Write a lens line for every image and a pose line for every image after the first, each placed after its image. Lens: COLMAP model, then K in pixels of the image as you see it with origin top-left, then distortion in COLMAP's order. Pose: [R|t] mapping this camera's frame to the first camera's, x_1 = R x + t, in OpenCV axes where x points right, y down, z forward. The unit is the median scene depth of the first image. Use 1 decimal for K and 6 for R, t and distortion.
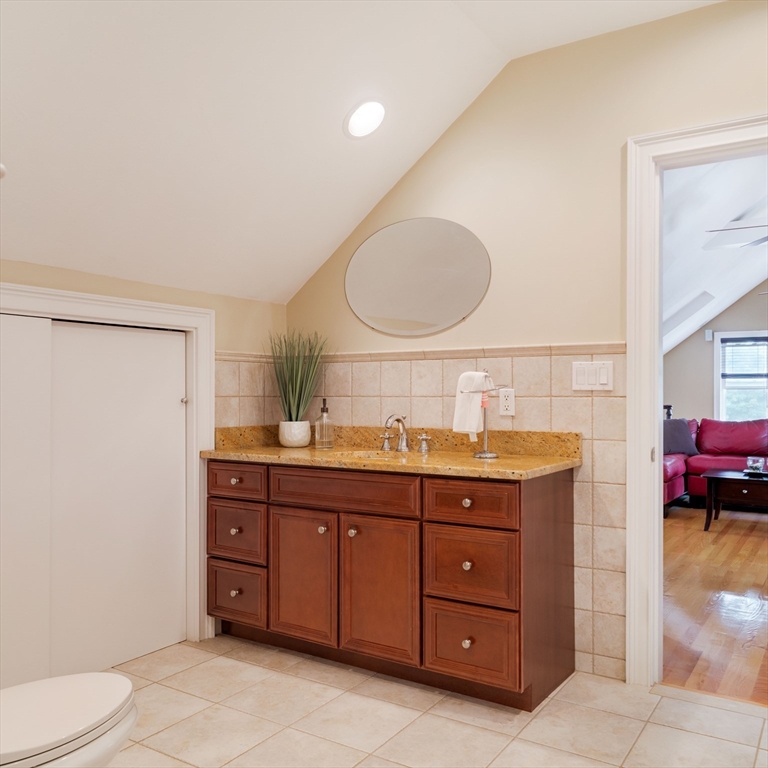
lens RADIAL K [[710.3, 0, 384.9], [0, 710.3, 394.8], [0, 0, 1]] dist [-0.008955, -0.003731]
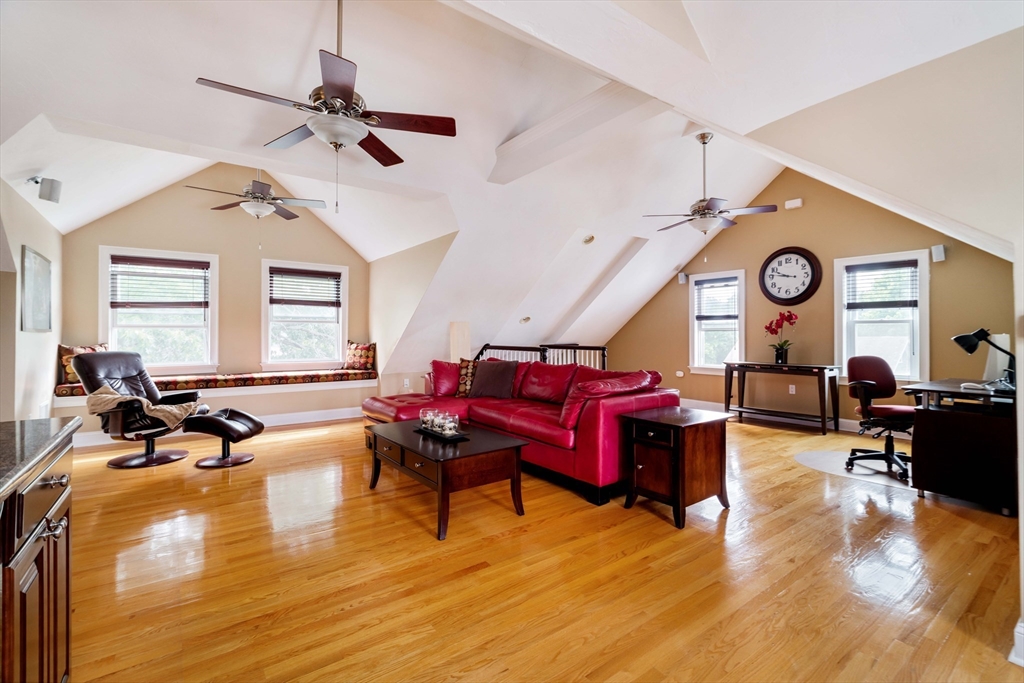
lens RADIAL K [[461.2, 0, 506.6], [0, 461.2, 337.6], [0, 0, 1]] dist [-0.020084, -0.000218]
pose [[0.930475, 0.005474, -0.366314, 0.662016], [-0.003504, 0.999976, 0.006041, -0.002526], [0.366338, -0.004337, 0.930472, 0.415836]]
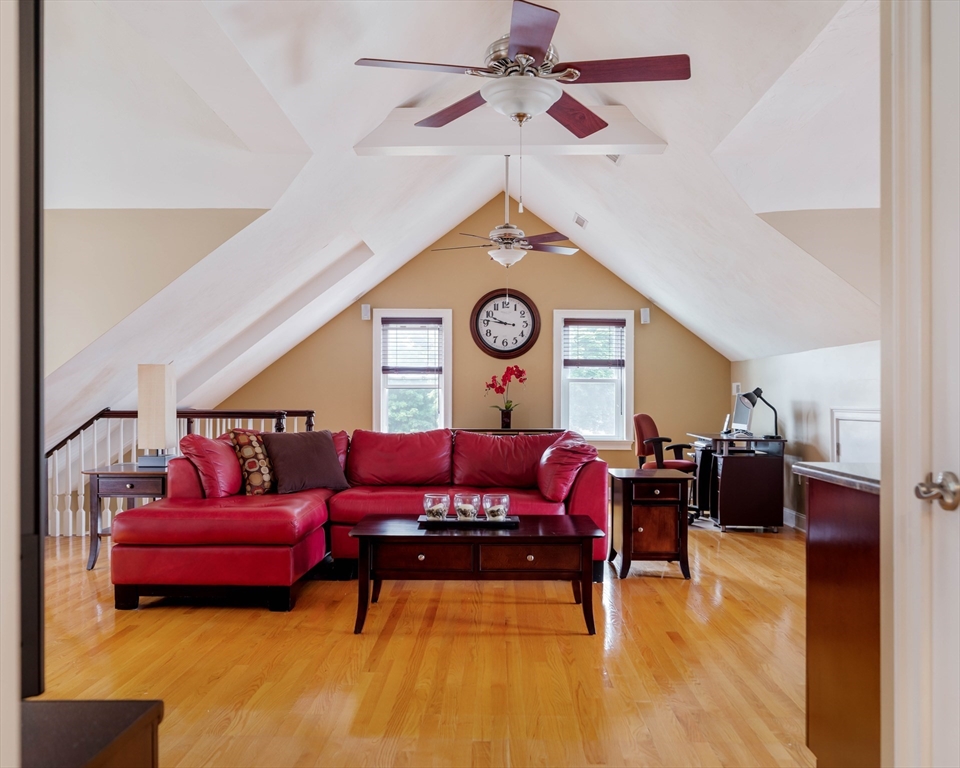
lens RADIAL K [[857.7, 0, 480.8], [0, 857.7, 404.3], [0, 0, 1]] dist [-0.001917, -0.001996]
pose [[0.847029, 0.004633, 0.531527, 0.142522], [-0.005072, 0.999987, -0.000633, 0.011082], [-0.531523, -0.002160, 0.847041, 0.306708]]
